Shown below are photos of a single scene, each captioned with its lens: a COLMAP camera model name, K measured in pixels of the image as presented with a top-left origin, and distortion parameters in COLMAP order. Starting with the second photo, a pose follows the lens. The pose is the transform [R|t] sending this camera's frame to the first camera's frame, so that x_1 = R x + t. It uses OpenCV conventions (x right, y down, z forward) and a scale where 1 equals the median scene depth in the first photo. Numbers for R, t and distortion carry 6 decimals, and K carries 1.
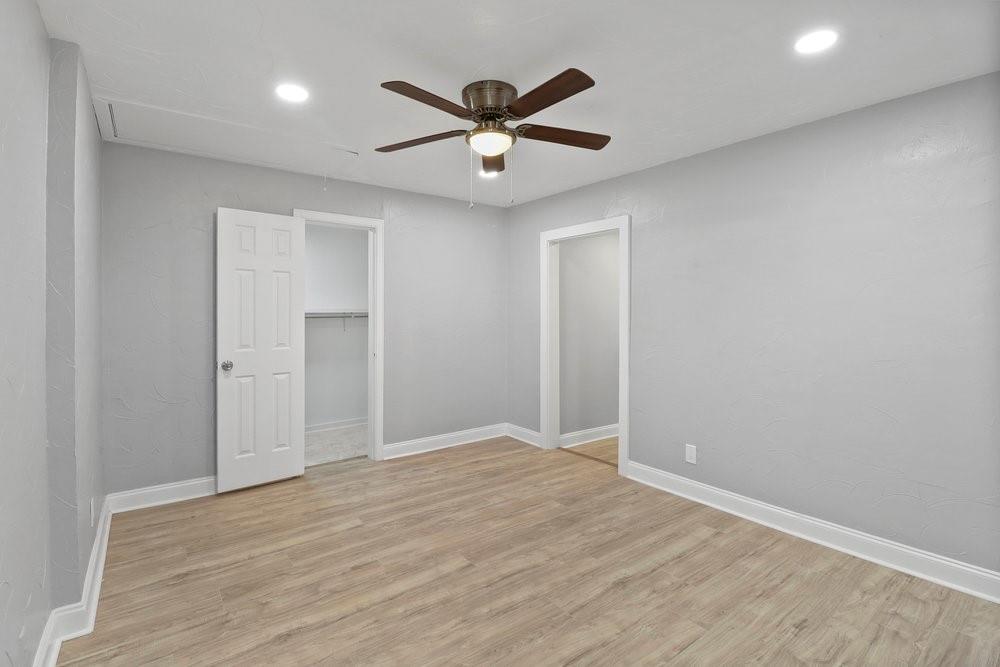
lens RADIAL K [[483.1, 0, 493.2], [0, 483.1, 315.2], [0, 0, 1]] dist [-0.011922, -0.000743]
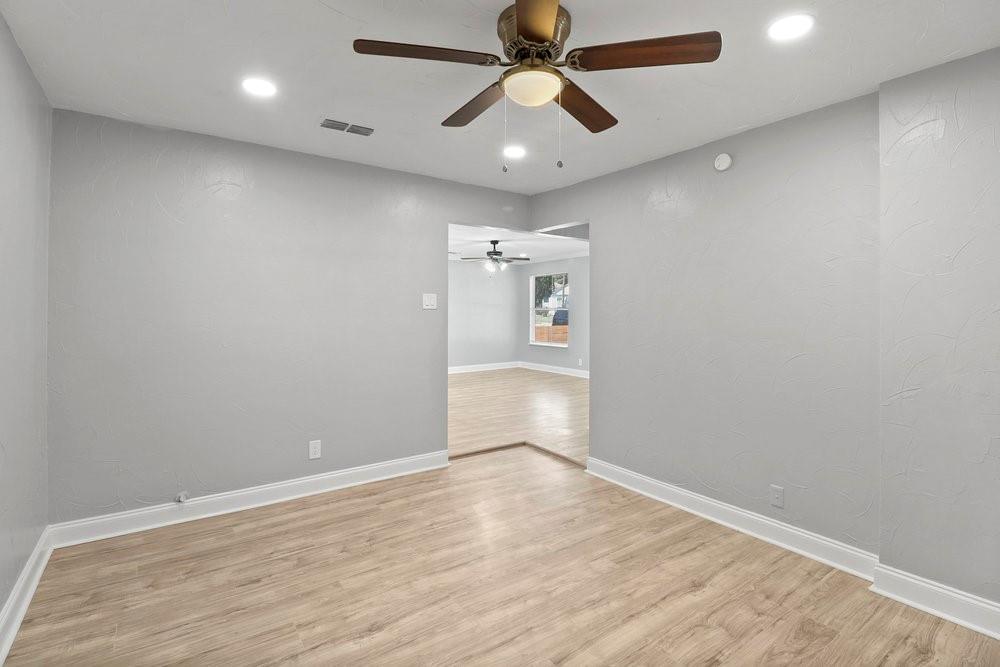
lens RADIAL K [[483.1, 0, 493.2], [0, 483.1, 315.2], [0, 0, 1]] dist [-0.011922, -0.000743]
pose [[-0.999680, -0.007191, 0.024249, 0.041735], [-0.006762, 0.999820, 0.017743, -0.013552], [-0.024372, 0.017573, -0.999548, 2.009419]]
